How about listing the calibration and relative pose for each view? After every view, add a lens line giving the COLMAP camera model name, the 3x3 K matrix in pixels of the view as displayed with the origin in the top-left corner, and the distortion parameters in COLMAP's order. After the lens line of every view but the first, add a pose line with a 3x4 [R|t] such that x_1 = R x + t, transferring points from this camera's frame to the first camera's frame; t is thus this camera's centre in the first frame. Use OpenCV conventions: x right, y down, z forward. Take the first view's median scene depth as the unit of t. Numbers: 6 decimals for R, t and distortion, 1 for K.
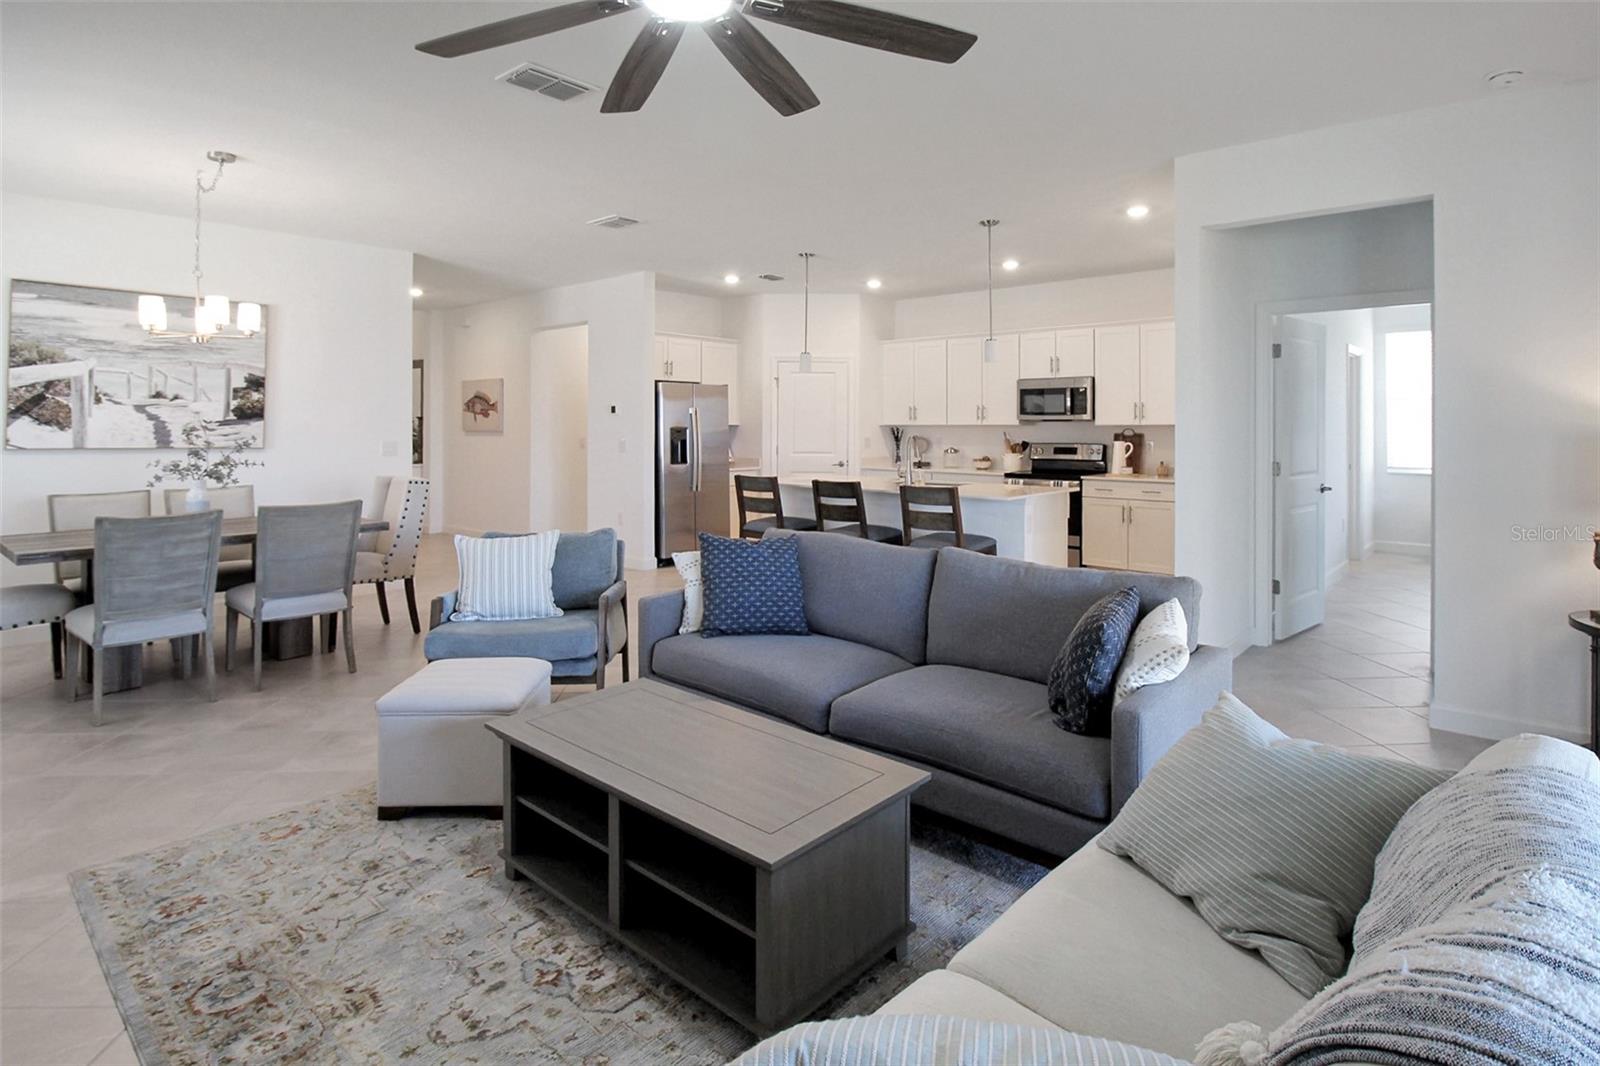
lens RADIAL K [[827.0, 0, 821.3], [0, 827.0, 436.4], [0, 0, 1]] dist [0.004505, -0.015603]
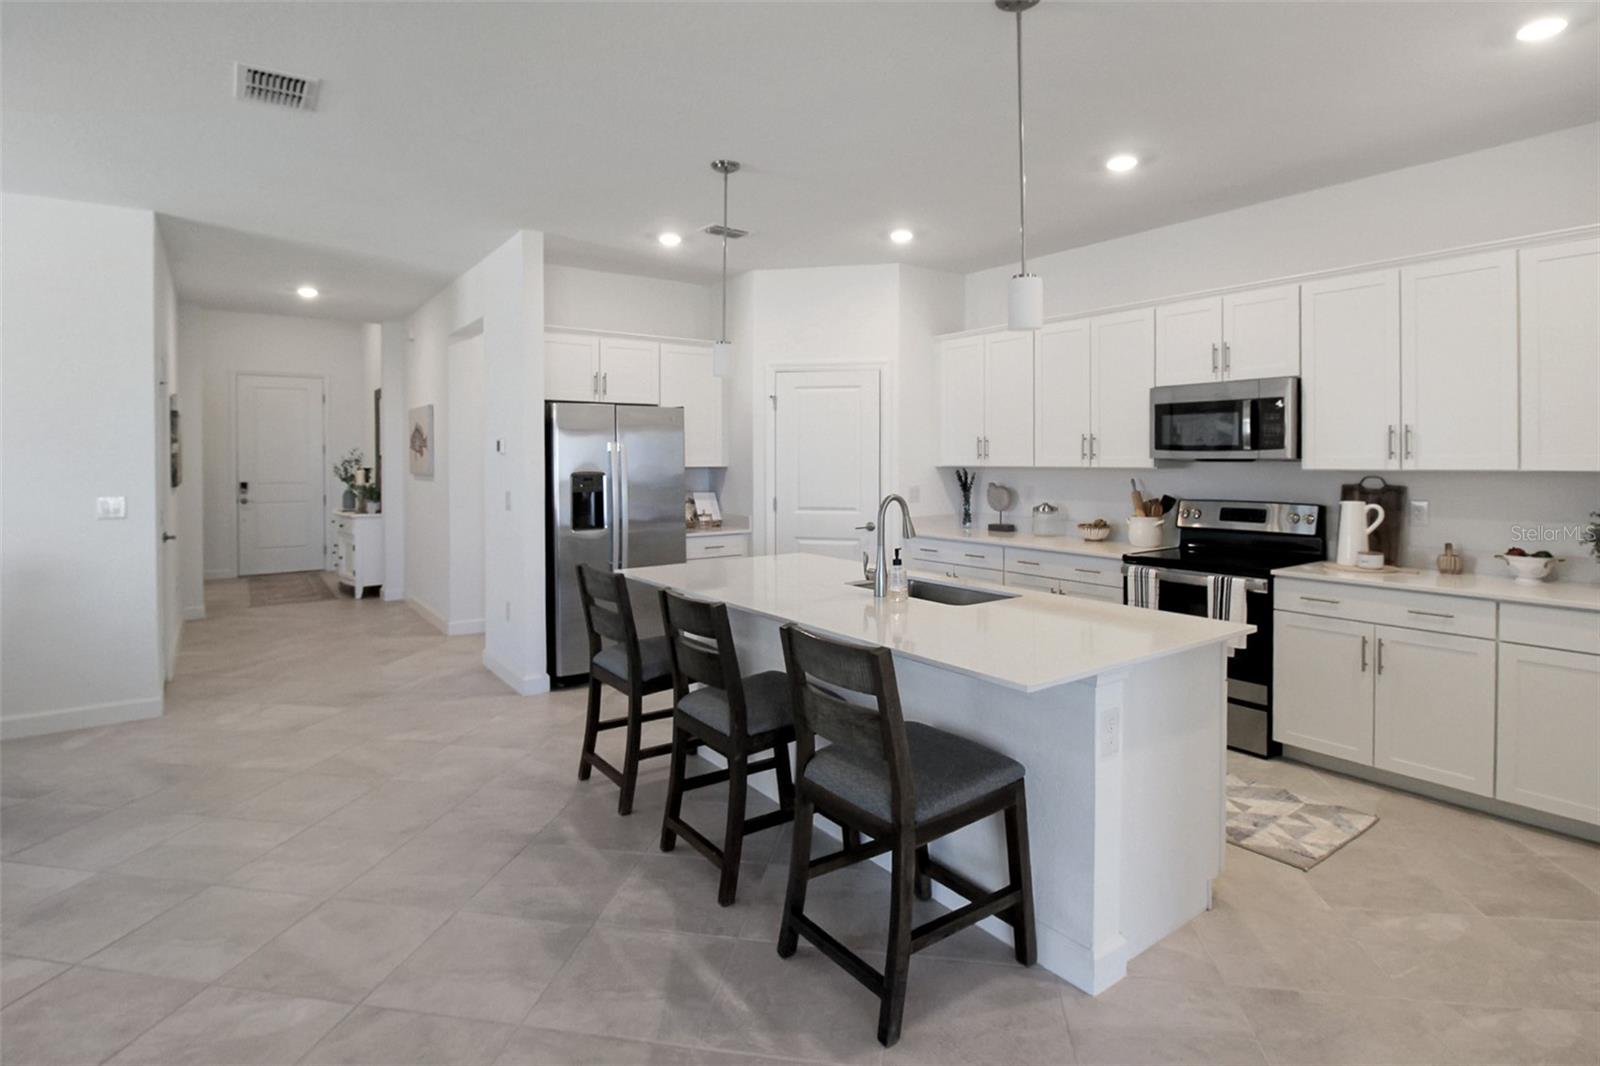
lens RADIAL K [[827.0, 0, 809.7], [0, 827.0, 468.5], [0, 0, 1]] dist [0.004505, -0.015603]
pose [[0.972943, -0.000045, -0.231044, 0.192427], [0.000422, 0.999999, 0.001581, -0.020005], [0.231043, -0.001636, 0.972942, 0.541755]]
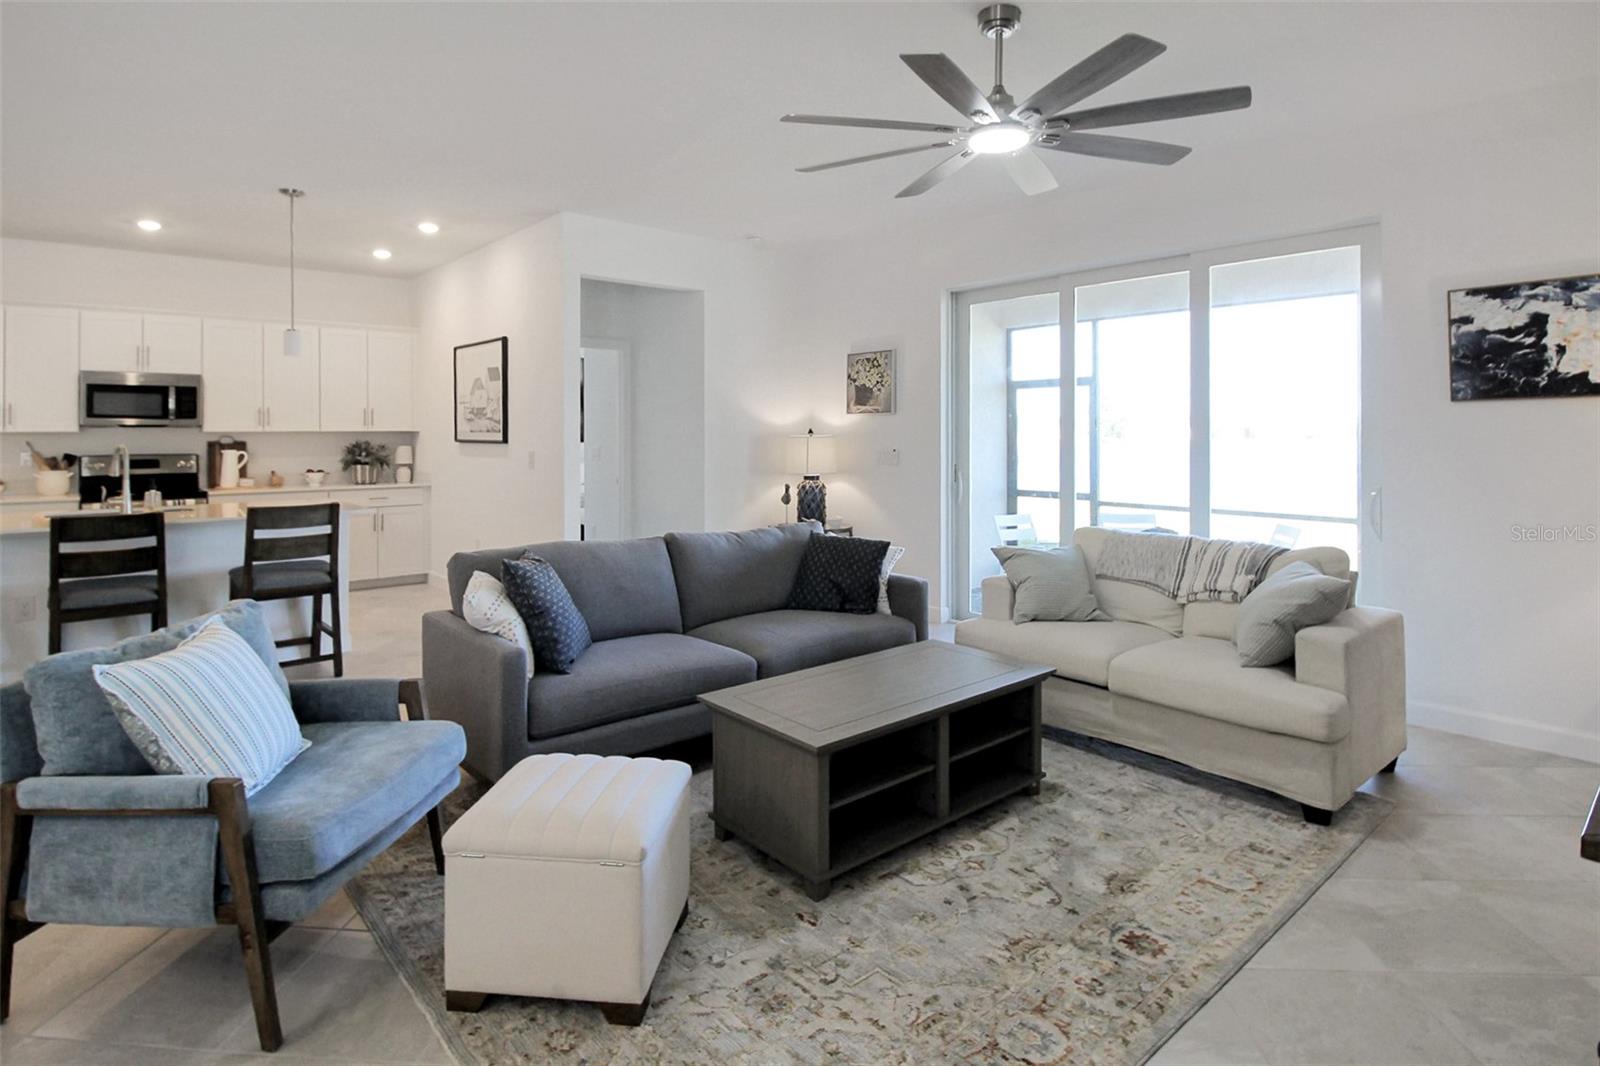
lens RADIAL K [[827.0, 0, 790.7], [0, 827.0, 430.9], [0, 0, 1]] dist [0.004505, -0.015603]
pose [[0.149703, 0.004399, 0.988721, -0.536879], [0.015741, 0.999853, -0.006832, 0.000722], [-0.988606, 0.016586, 0.149612, 0.358318]]
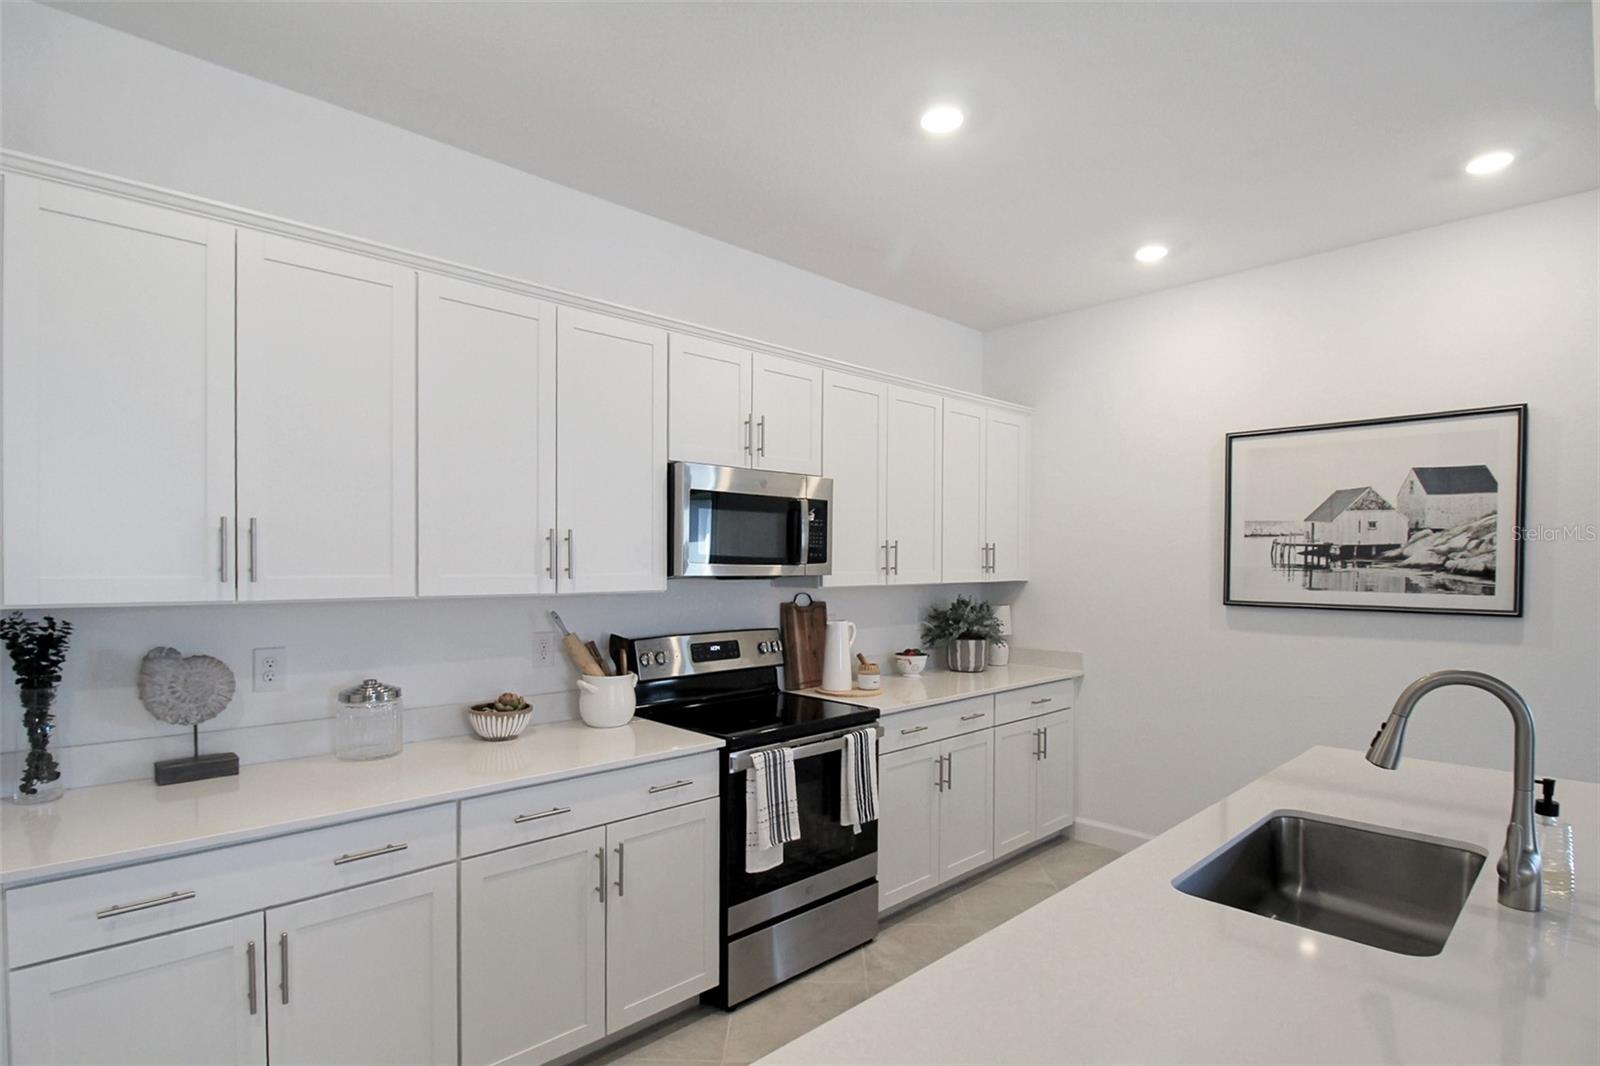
lens RADIAL K [[827.0, 0, 785.7], [0, 827.0, 573.0], [0, 0, 1]] dist [0.004505, -0.015603]
pose [[0.102841, -0.012140, 0.994624, -0.140340], [0.011096, 0.999877, 0.011057, -0.034241], [-0.994636, 0.009899, 0.102963, 1.250885]]
